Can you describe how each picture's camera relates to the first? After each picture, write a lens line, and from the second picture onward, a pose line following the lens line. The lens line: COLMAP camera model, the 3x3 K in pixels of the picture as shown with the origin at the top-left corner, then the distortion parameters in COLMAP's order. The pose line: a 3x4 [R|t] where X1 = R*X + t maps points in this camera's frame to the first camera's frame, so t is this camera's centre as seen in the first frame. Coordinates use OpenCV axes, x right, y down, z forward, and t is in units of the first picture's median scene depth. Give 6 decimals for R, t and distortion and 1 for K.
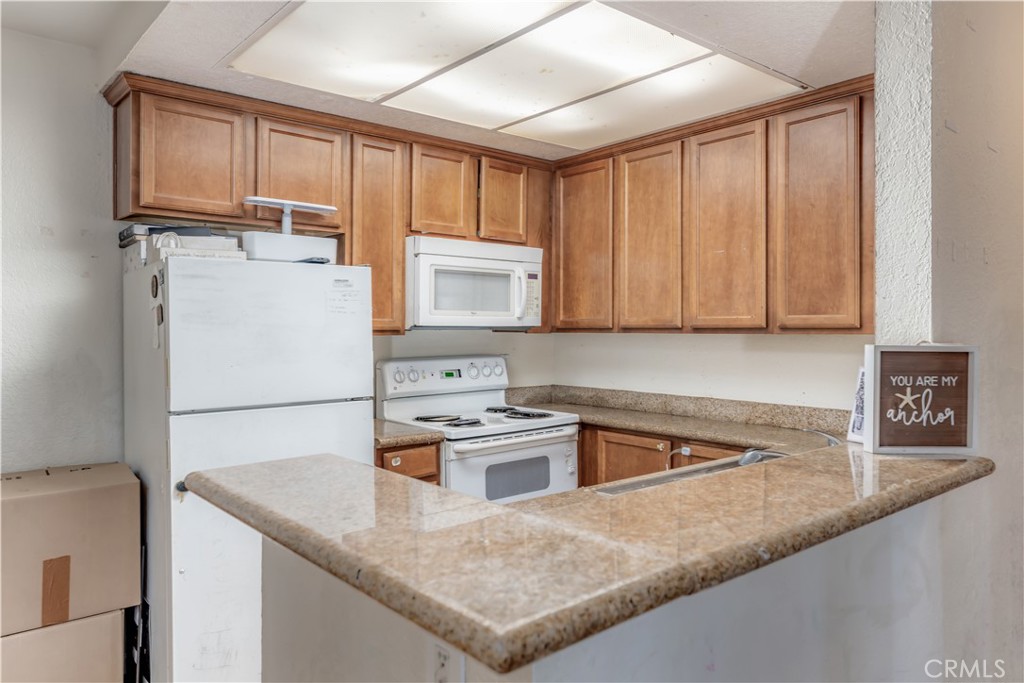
lens RADIAL K [[694.2, 0, 515.6], [0, 694.2, 329.9], [0, 0, 1]] dist [0.009135, 0.003287]
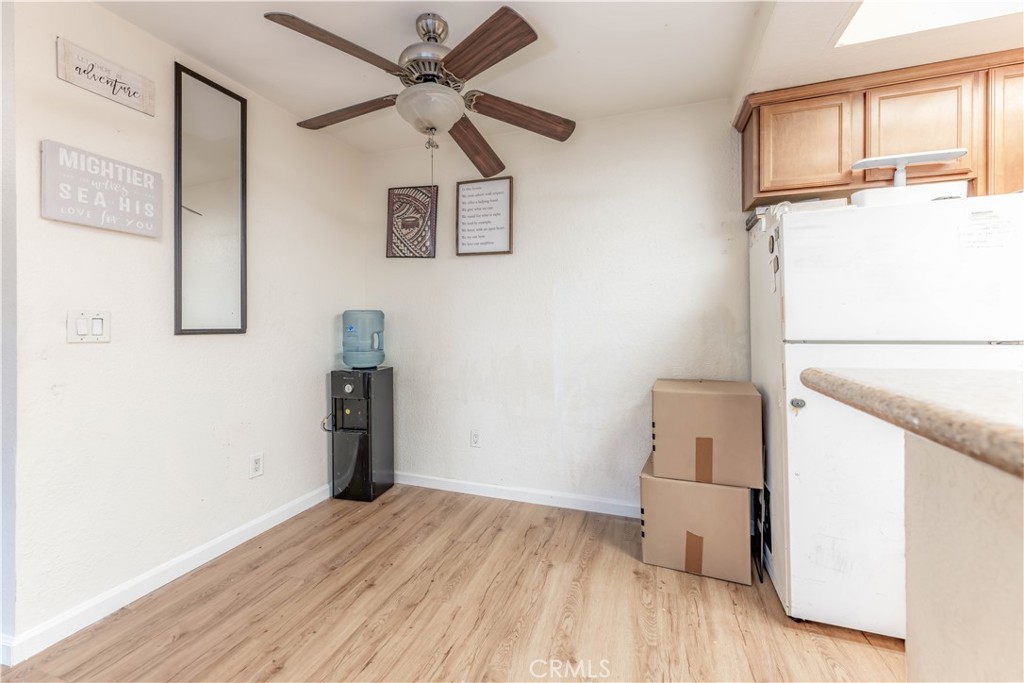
lens RADIAL K [[431.7, 0, 510.3], [0, 431.7, 321.1], [0, 0, 1]] dist [0.001998, 0.000405]
pose [[0.514084, -0.008414, -0.857699, -0.060739], [0.002574, 0.999963, -0.008267, 0.061060], [0.857736, 0.002042, 0.514086, 0.127542]]
